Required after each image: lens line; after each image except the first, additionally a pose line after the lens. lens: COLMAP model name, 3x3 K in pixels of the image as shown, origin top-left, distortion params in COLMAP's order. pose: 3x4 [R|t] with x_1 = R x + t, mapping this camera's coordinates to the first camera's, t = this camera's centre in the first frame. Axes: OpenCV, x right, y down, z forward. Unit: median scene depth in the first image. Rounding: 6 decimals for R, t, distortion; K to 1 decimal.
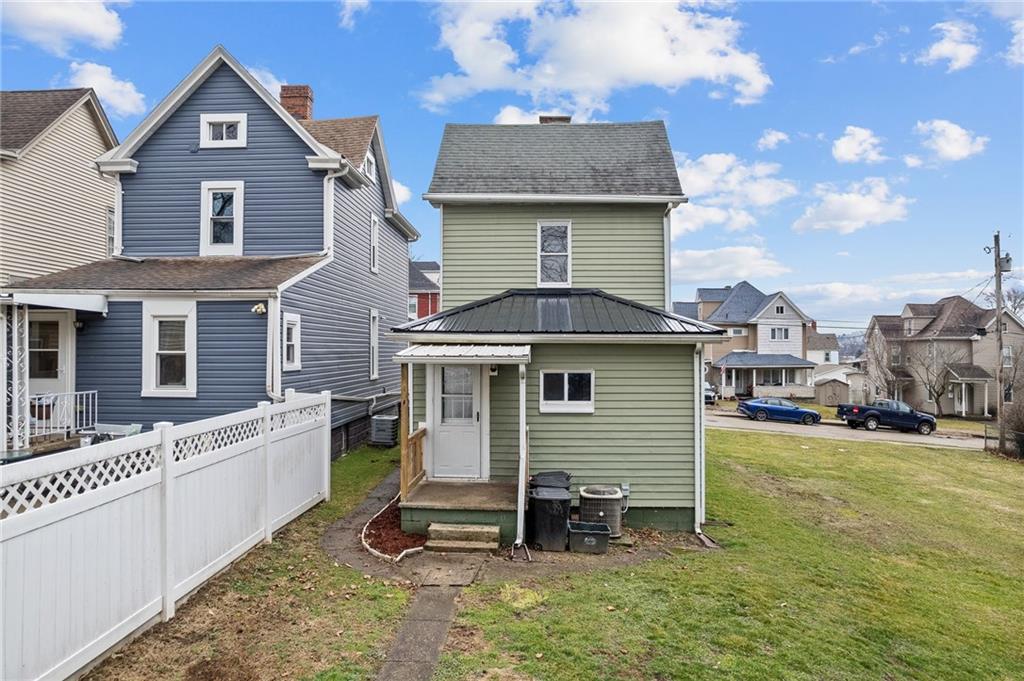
lens RADIAL K [[661.8, 0, 510.6], [0, 661.8, 344.0], [0, 0, 1]] dist [-0.092571, 0.088571]
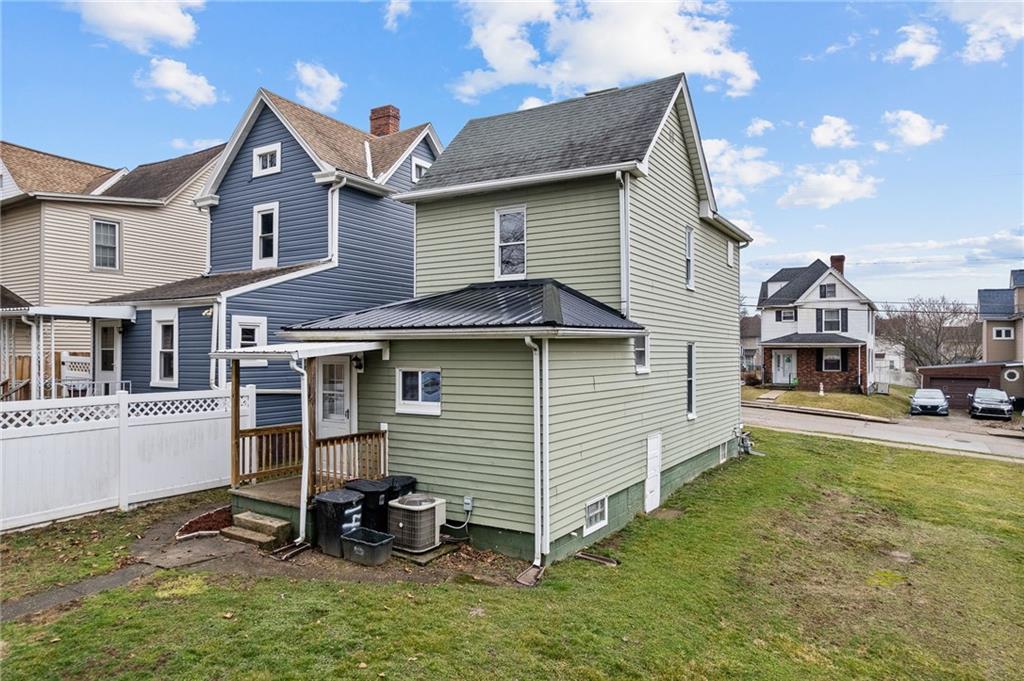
lens RADIAL K [[661.8, 0, 510.6], [0, 661.8, 344.0], [0, 0, 1]] dist [-0.092571, 0.088571]
pose [[0.877724, -0.009077, -0.479081, 0.624060], [0.006960, 0.999957, -0.006193, 0.011934], [0.479116, 0.002101, 0.877749, 0.237994]]
